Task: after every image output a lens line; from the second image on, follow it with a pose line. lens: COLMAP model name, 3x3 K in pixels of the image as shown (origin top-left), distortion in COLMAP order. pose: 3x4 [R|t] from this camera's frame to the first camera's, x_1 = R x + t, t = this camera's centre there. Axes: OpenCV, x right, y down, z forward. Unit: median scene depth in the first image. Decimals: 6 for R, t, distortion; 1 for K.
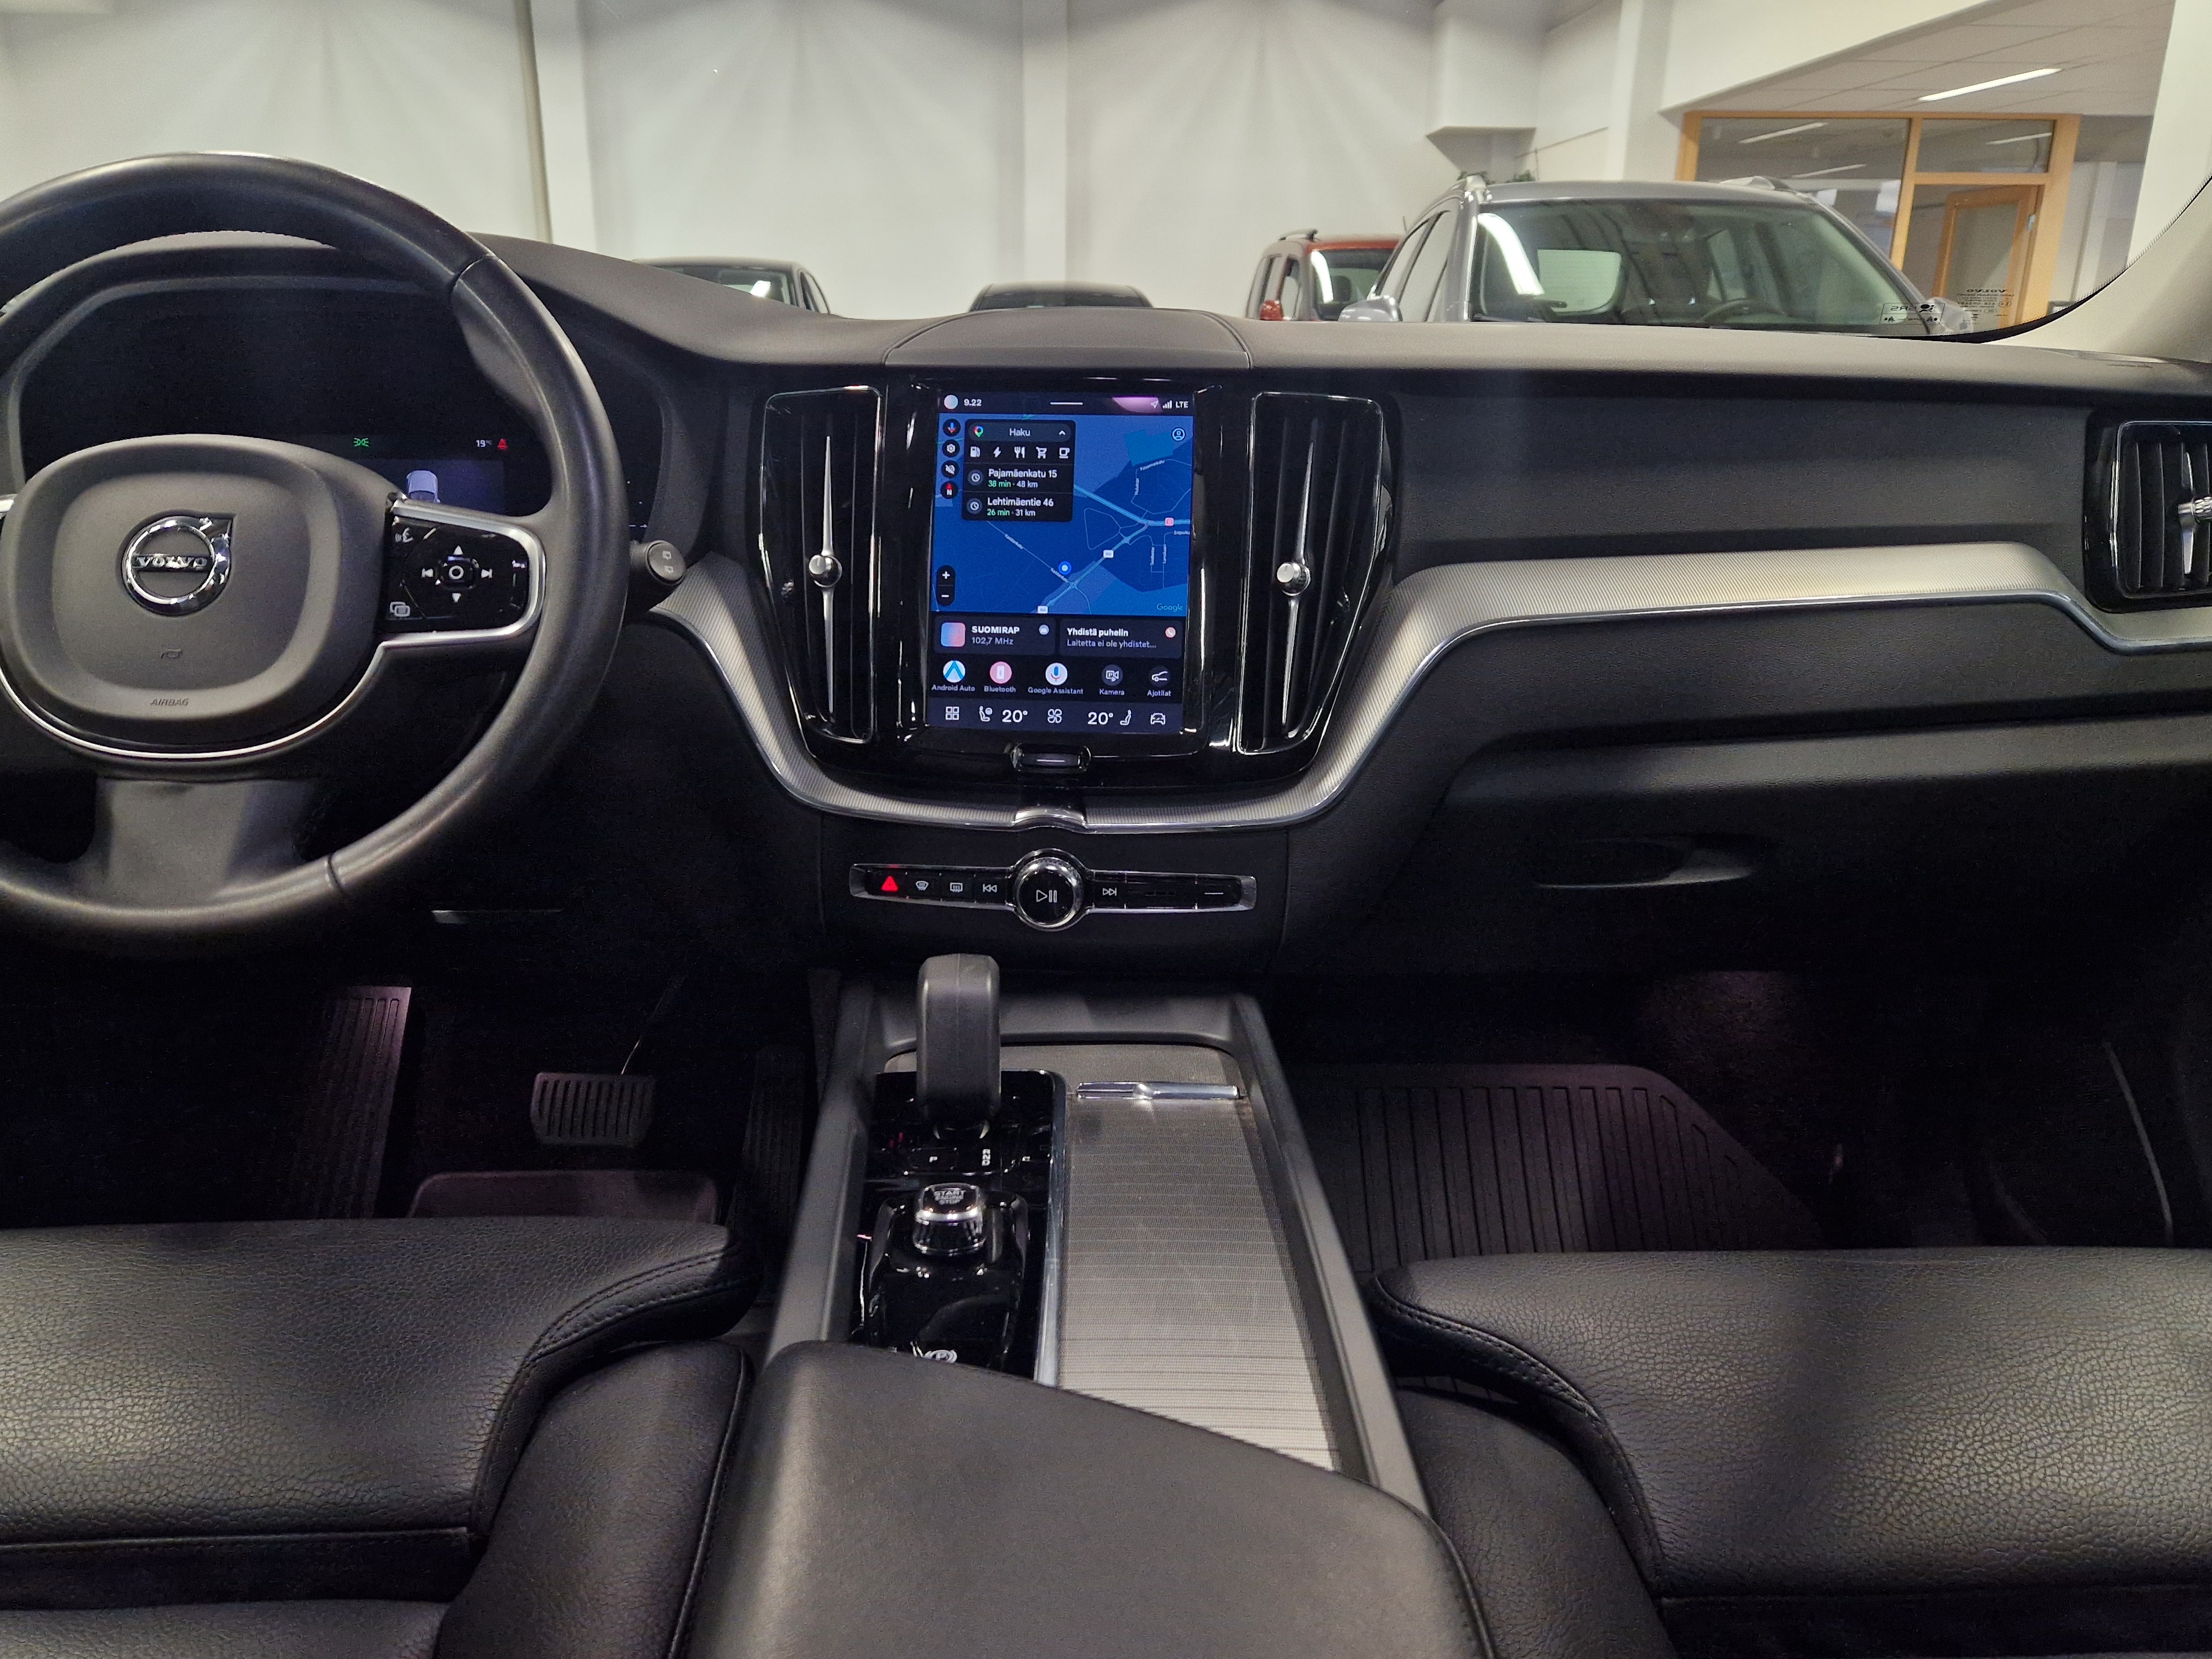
lens RADIAL K [[1794.5, 0, 1106.0], [0, 1794.5, 829.5], [0, 0, 1]] dist [0.075860, -0.004915]
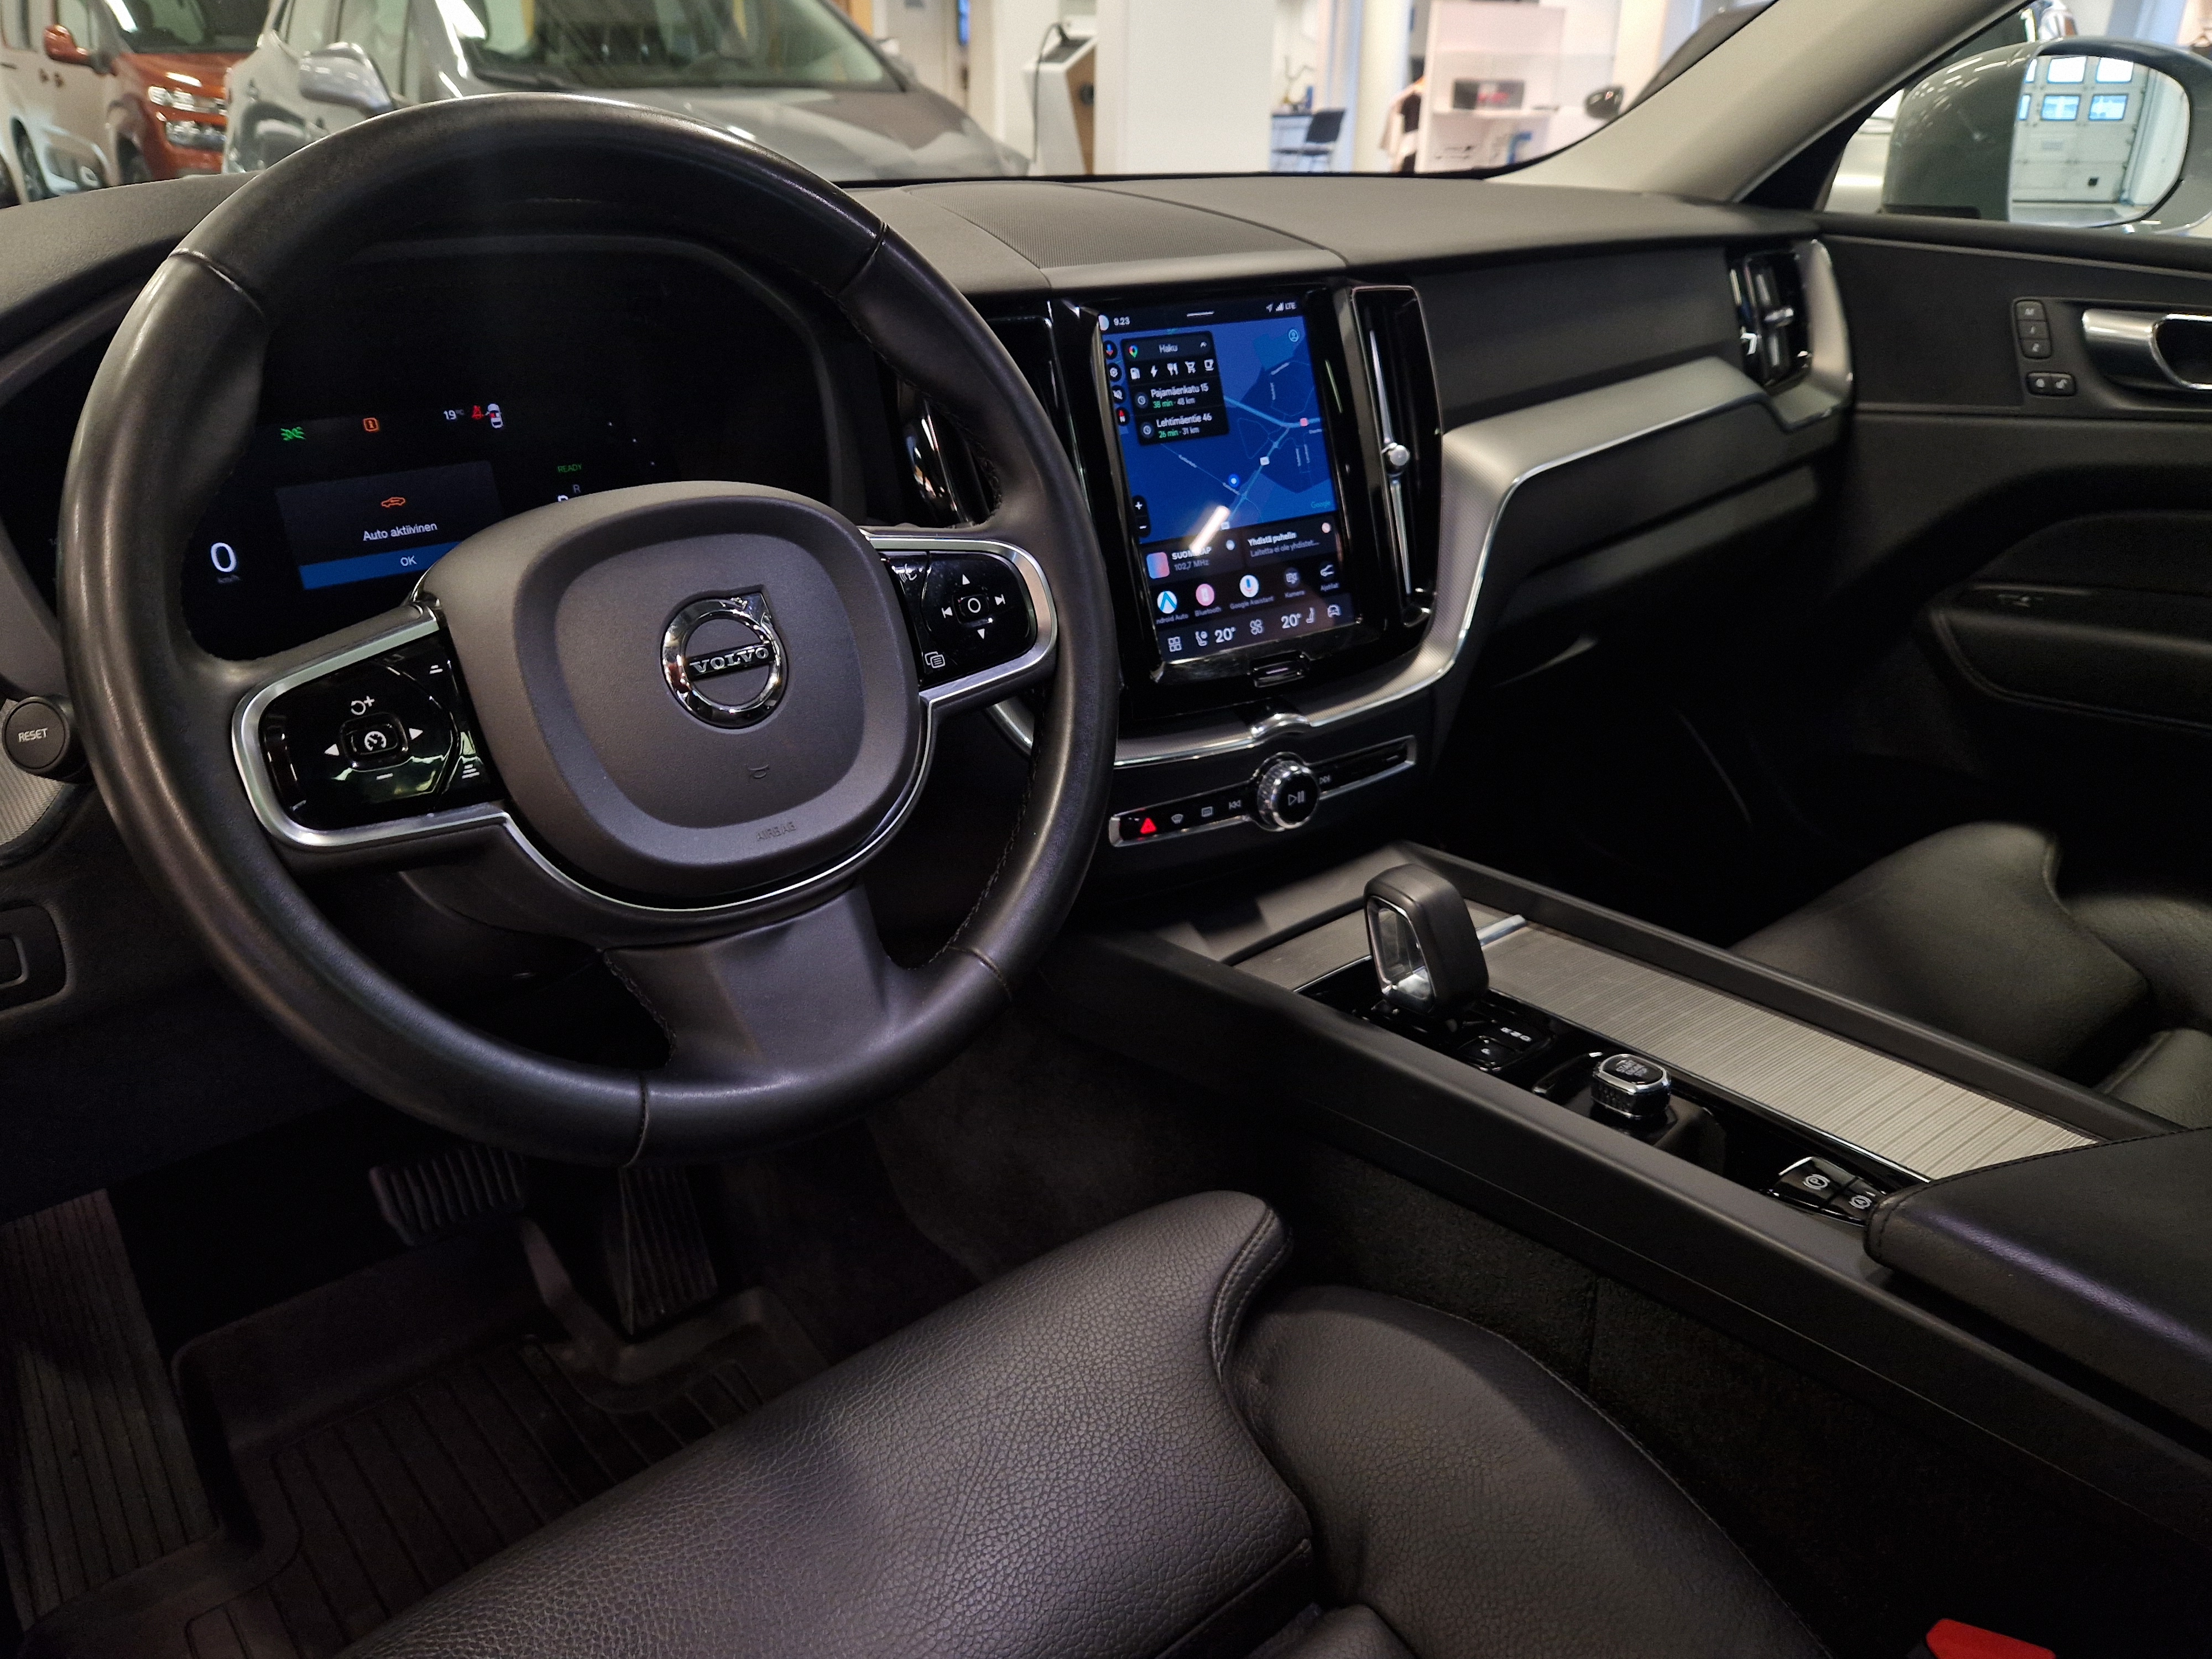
lens RADIAL K [[1794.5, 0, 1106.0], [0, 1794.5, 829.5], [0, 0, 1]] dist [0.075860, -0.004915]
pose [[0.750930, -0.262589, 0.605930, -0.742969], [0.171808, 0.963632, 0.204683, -0.175642], [-0.637641, -0.049599, 0.768735, 0.252865]]
